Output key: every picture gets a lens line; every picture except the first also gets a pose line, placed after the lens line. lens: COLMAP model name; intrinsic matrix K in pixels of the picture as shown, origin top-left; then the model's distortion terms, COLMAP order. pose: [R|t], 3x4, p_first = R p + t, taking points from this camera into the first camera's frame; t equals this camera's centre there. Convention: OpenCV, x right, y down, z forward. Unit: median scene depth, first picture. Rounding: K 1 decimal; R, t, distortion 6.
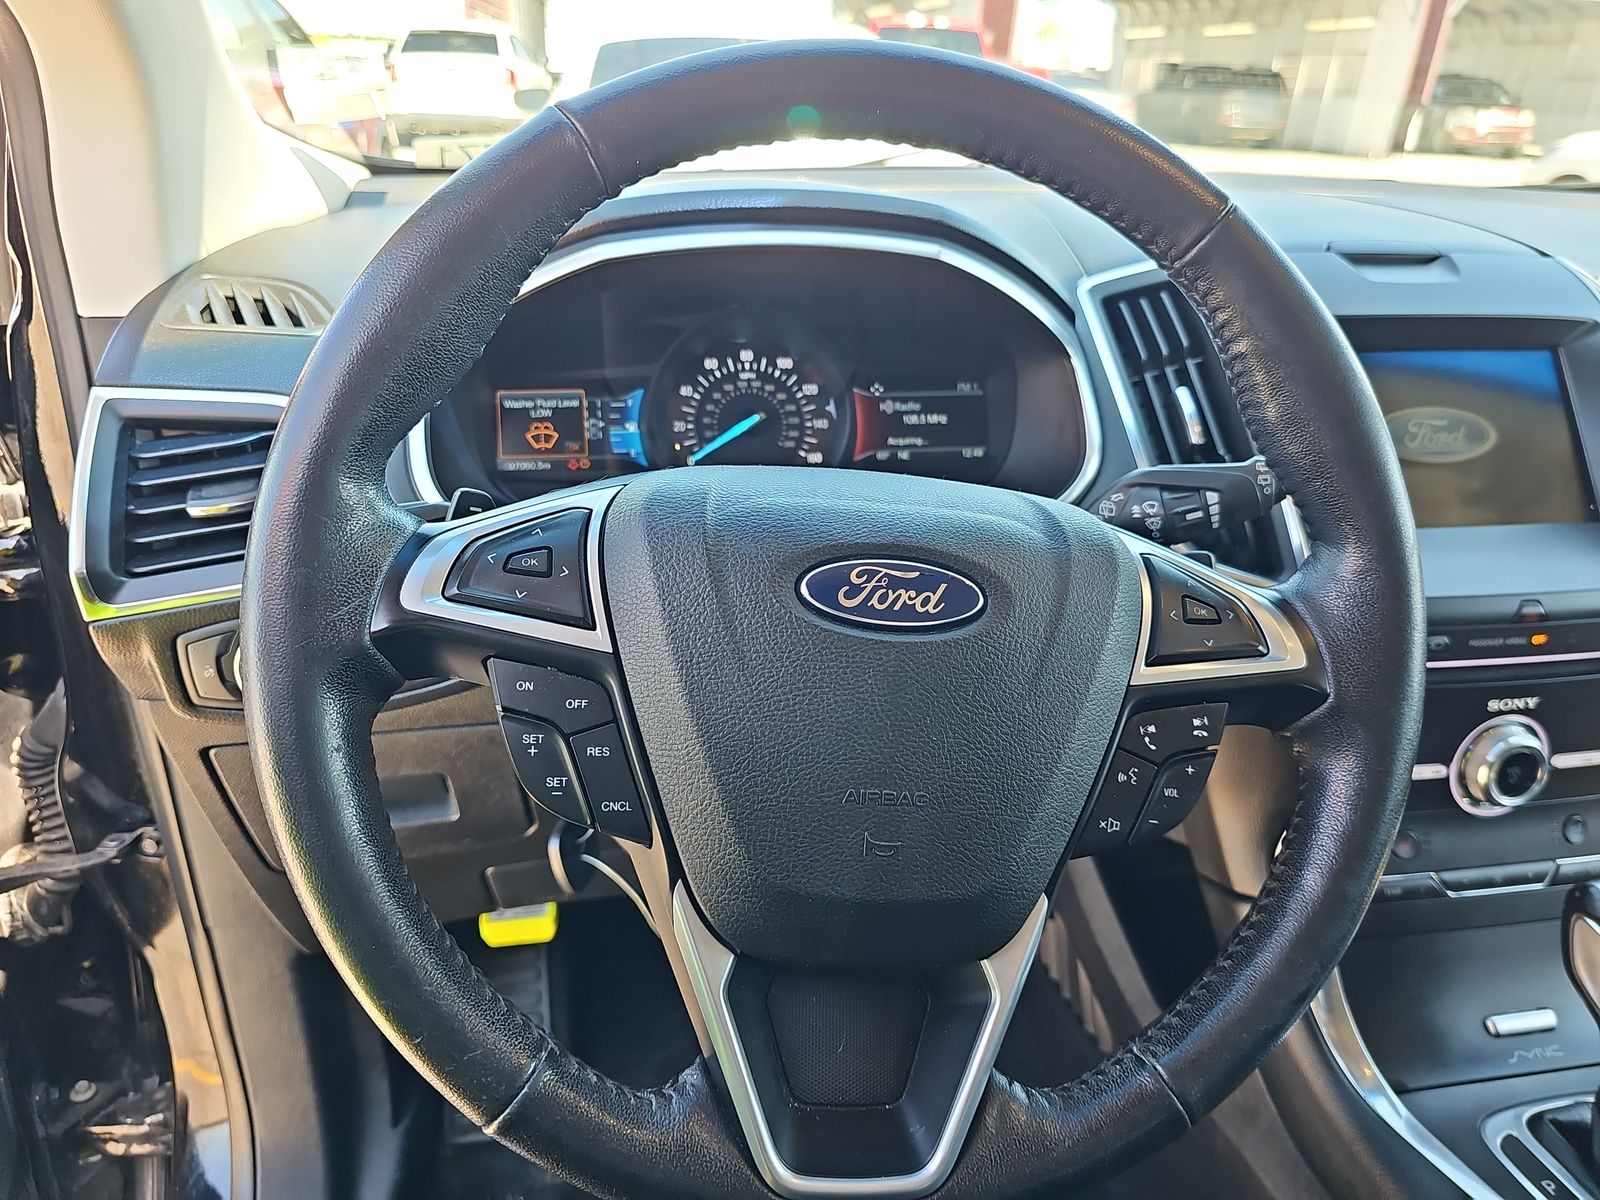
lens RADIAL K [[1091.0, 0, 794.4], [0, 1091.0, 609.6], [0, 0, 1]] dist [0.031798, -0.032855]
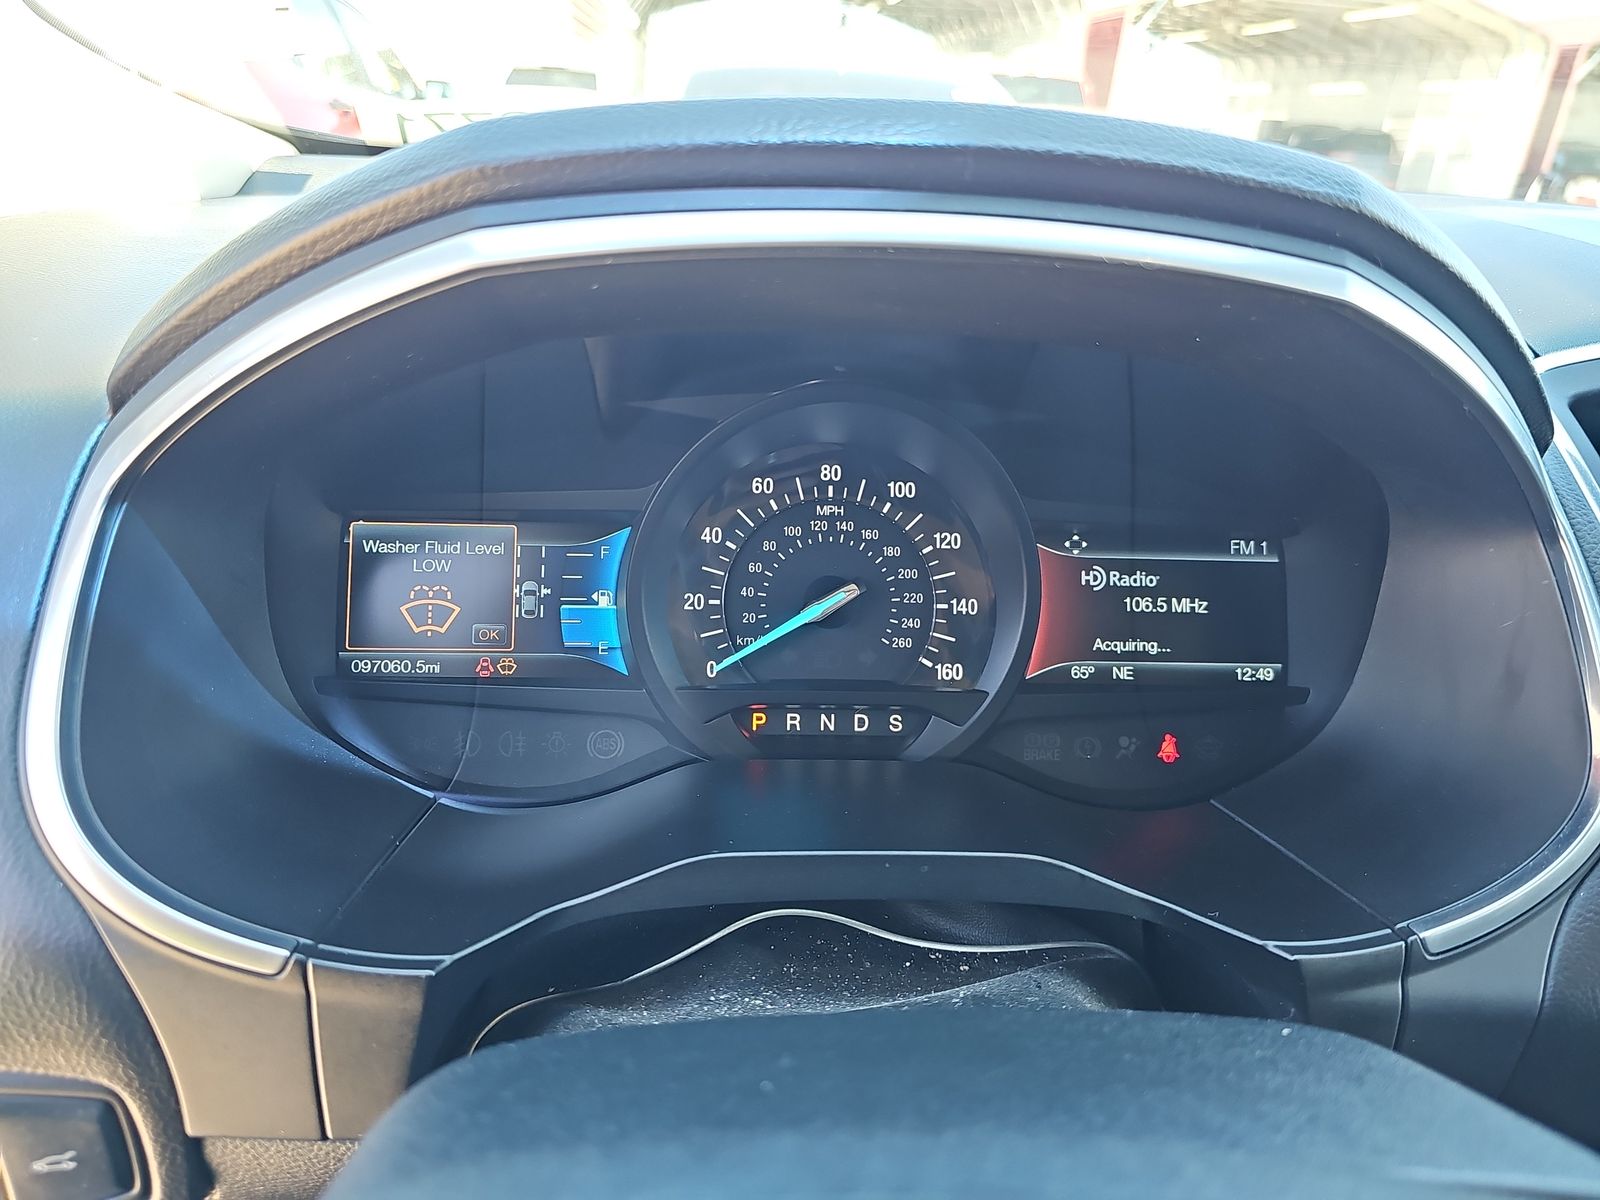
lens RADIAL K [[1091.0, 0, 789.1], [0, 1091.0, 613.6], [0, 0, 1]] dist [0.031798, -0.032855]
pose [[0.996474, 0.055520, -0.062912, -0.027621], [-0.057631, 0.997817, -0.032257, -0.151038], [0.060984, 0.035769, 0.997498, 0.493525]]
